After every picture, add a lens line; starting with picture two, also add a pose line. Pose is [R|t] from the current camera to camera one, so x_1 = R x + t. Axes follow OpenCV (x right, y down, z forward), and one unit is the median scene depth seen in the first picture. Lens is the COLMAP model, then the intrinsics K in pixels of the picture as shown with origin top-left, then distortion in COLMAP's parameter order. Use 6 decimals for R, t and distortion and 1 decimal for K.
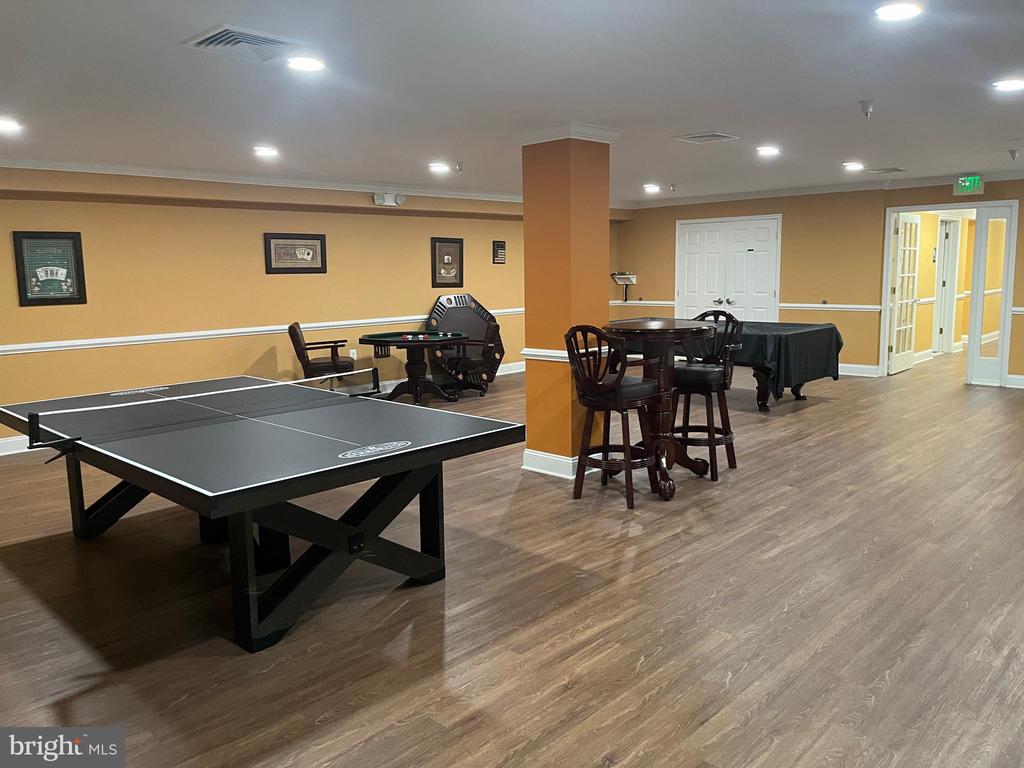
lens RADIAL K [[781.1, 0, 511.5], [0, 781.1, 368.8], [0, 0, 1]] dist [0.072147, -0.089999]
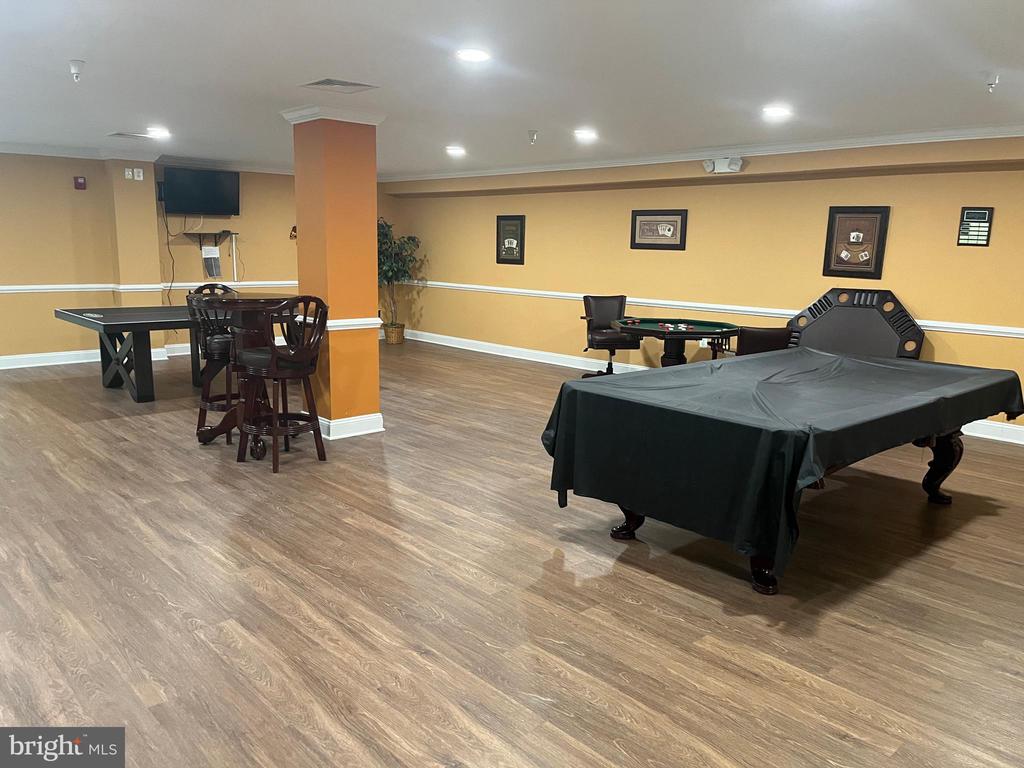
lens RADIAL K [[785.2, 0, 512.0], [0, 785.2, 384.0], [0, 0, 1]] dist [0.033680, -0.007124]
pose [[-0.062334, 0.197091, -0.978402, 0.767583], [-0.142768, 0.968466, 0.204185, -0.133318], [0.987791, 0.152412, -0.032230, 0.870626]]
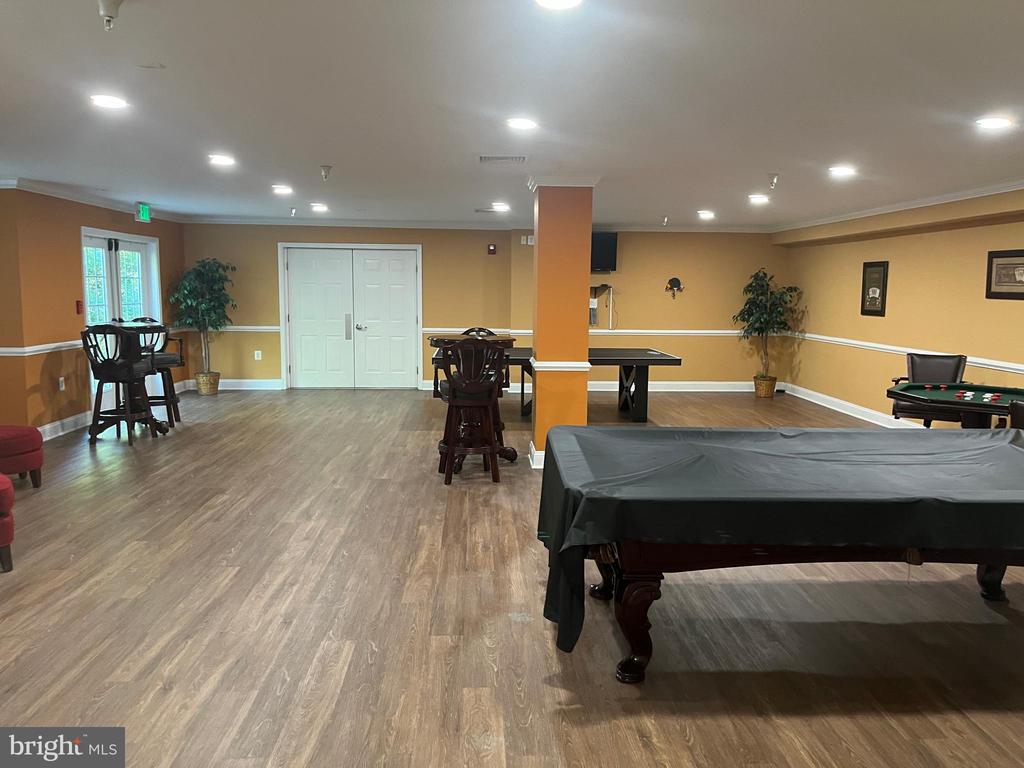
lens RADIAL K [[781.1, 0, 511.5], [0, 781.1, 368.8], [0, 0, 1]] dist [0.072147, -0.089999]
pose [[-0.691764, 0.090053, -0.716487, 0.662452], [-0.085849, 0.974901, 0.205420, -0.173534], [0.717003, 0.203612, -0.666670, 1.181532]]
